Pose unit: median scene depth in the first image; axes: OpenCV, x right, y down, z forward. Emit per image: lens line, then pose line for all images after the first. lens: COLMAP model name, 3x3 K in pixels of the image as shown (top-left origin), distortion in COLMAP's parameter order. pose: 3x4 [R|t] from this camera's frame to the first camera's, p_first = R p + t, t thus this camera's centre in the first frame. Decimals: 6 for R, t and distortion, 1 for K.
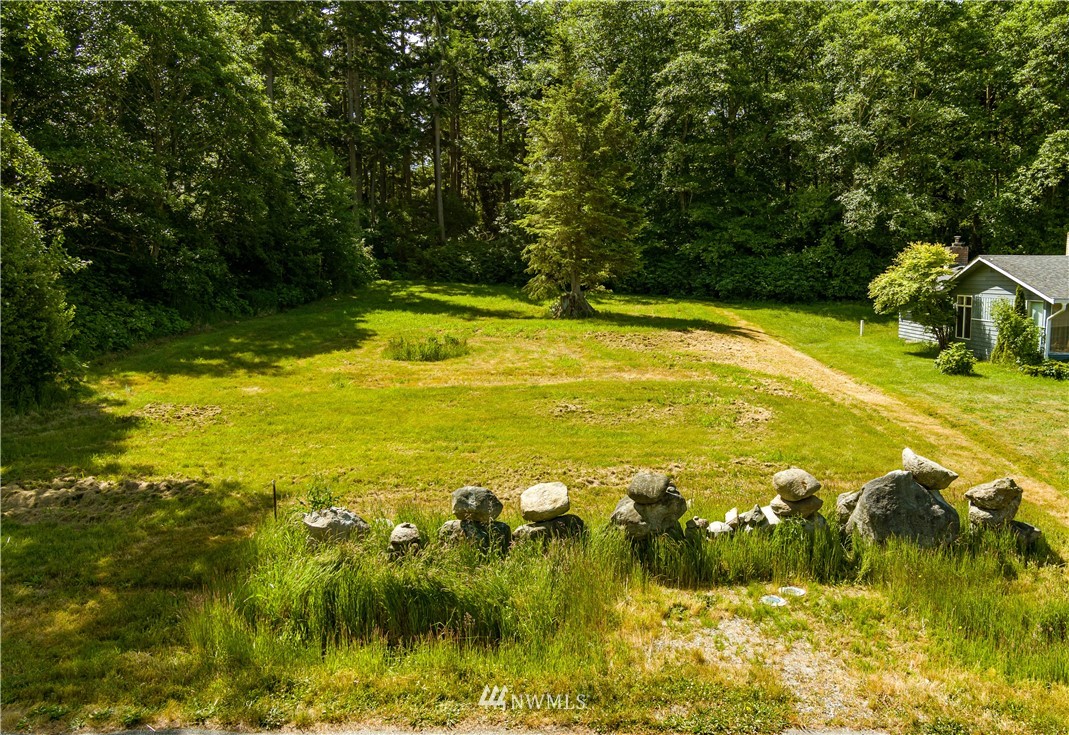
lens RADIAL K [[901.3, 0, 543.4], [0, 901.3, 365.9], [0, 0, 1]] dist [0.044134, -0.000843]
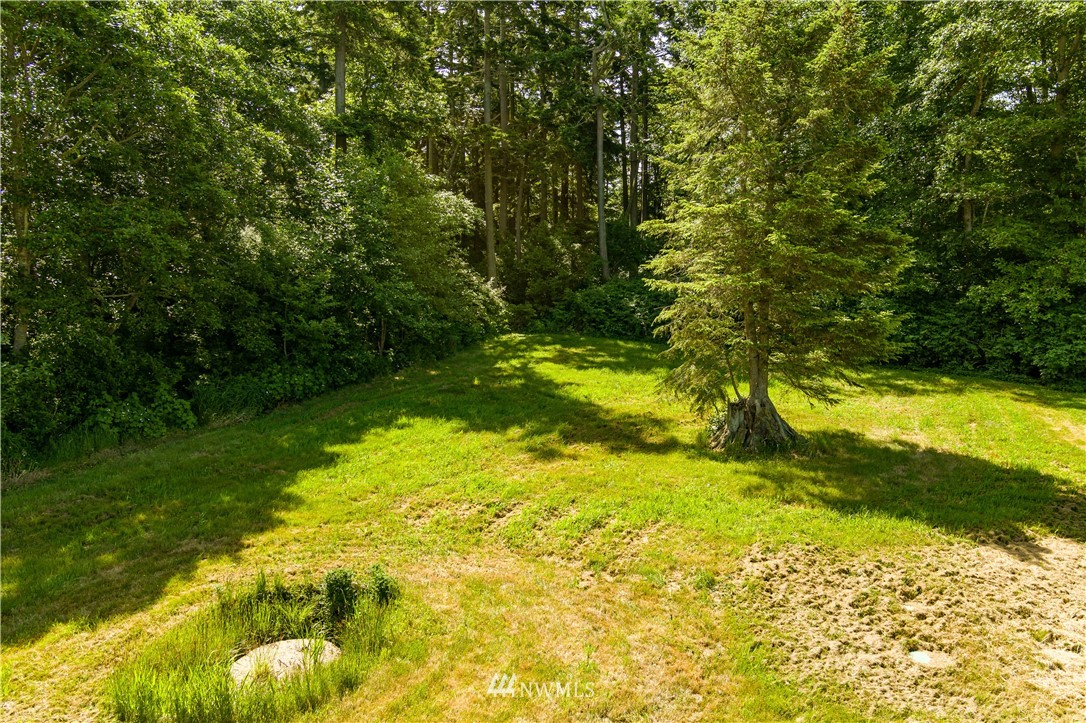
lens RADIAL K [[831.2, 0, 529.5], [0, 831.2, 364.9], [0, 0, 1]] dist [0.004579, 0.027210]
pose [[0.955332, 0.024687, -0.294502, 0.040051], [-0.027241, 0.999618, -0.004570, -0.074925], [0.294277, 0.012388, 0.955640, 0.398664]]
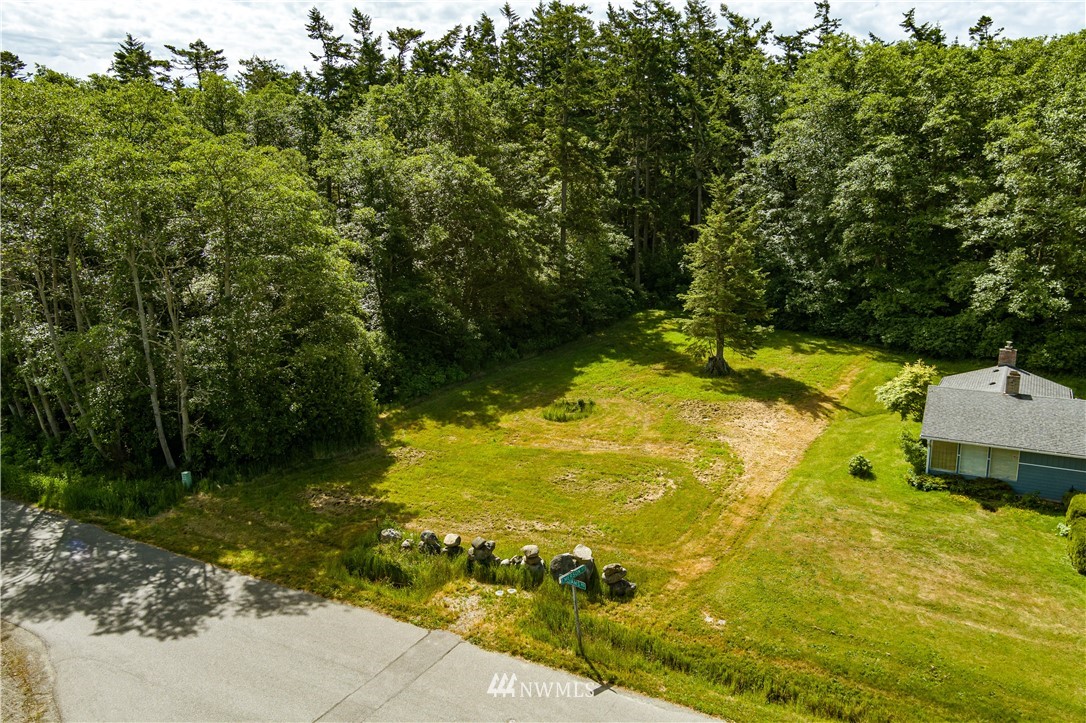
lens RADIAL K [[831.2, 0, 543.1], [0, 831.2, 358.0], [0, 0, 1]] dist [0.004579, 0.027210]
pose [[0.882464, 0.083985, -0.462822, 0.321866], [-0.044504, 0.994425, 0.095596, -0.154000], [0.468270, -0.063762, 0.881282, -0.251448]]
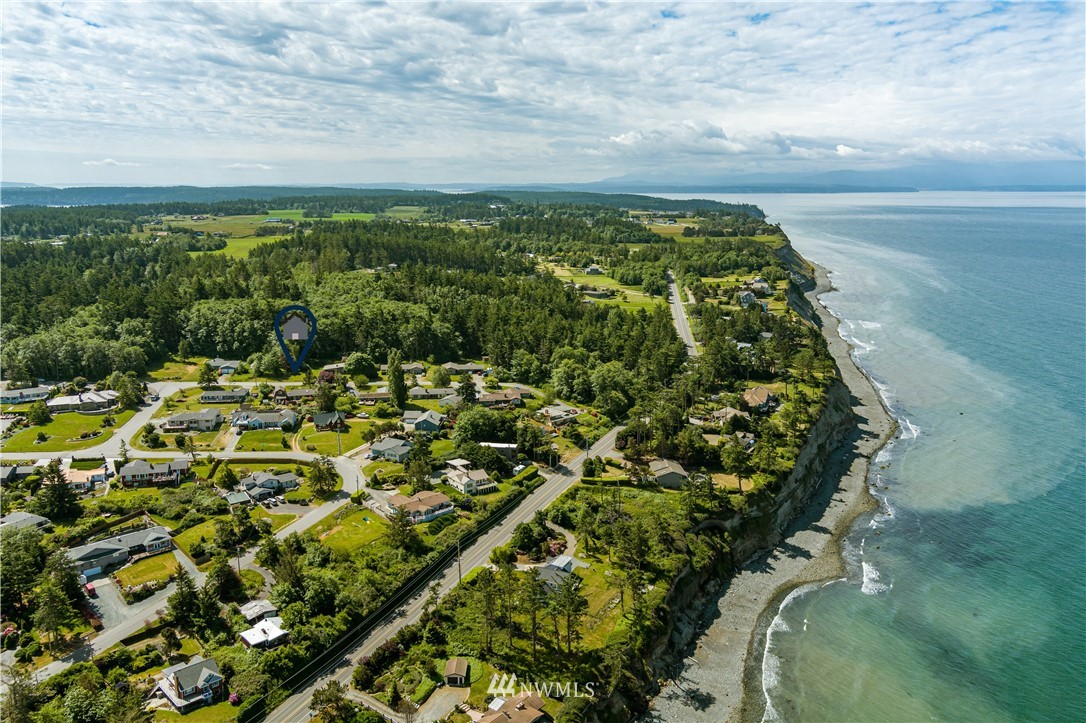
lens RADIAL K [[831.2, 0, 544.3], [0, 831.2, 363.1], [0, 0, 1]] dist [0.004579, 0.027210]
pose [[0.986445, -0.015991, 0.163313, 2.198548], [-0.003429, 0.993014, 0.117947, -1.019691], [-0.164059, -0.116908, 0.979498, -7.865356]]
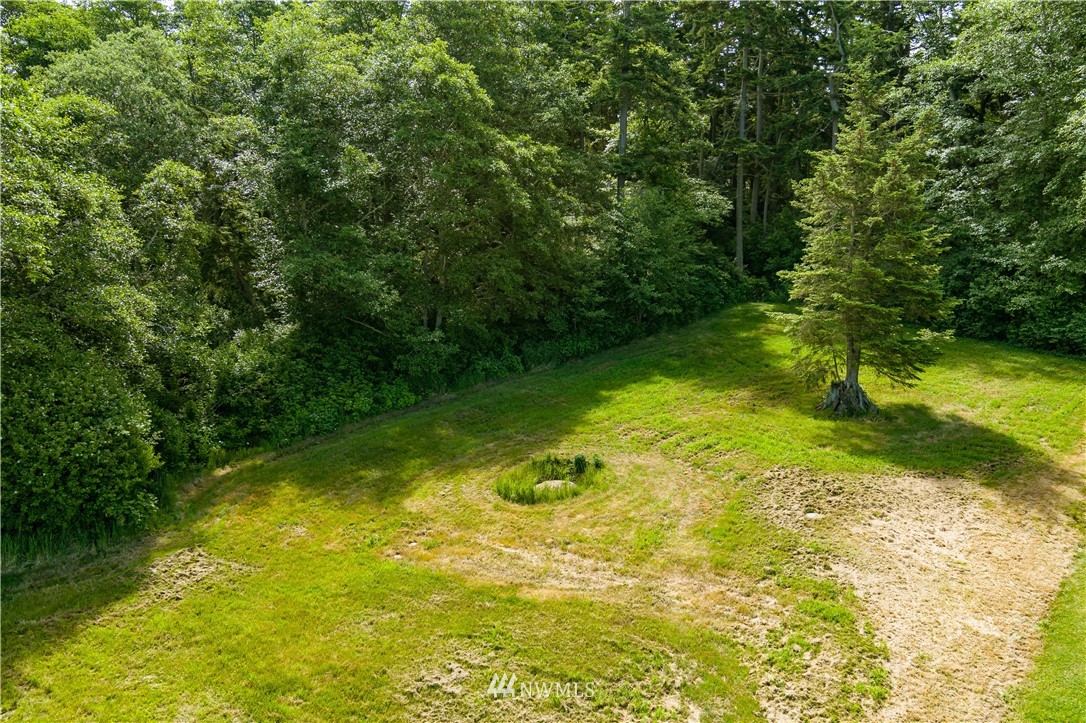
lens RADIAL K [[831.2, 0, 550.7], [0, 831.2, 361.0], [0, 0, 1]] dist [0.004579, 0.027210]
pose [[0.797932, 0.113231, -0.592016, 0.211172], [-0.059408, 0.992188, 0.109698, -0.132670], [0.599812, -0.052361, 0.798426, 0.177228]]
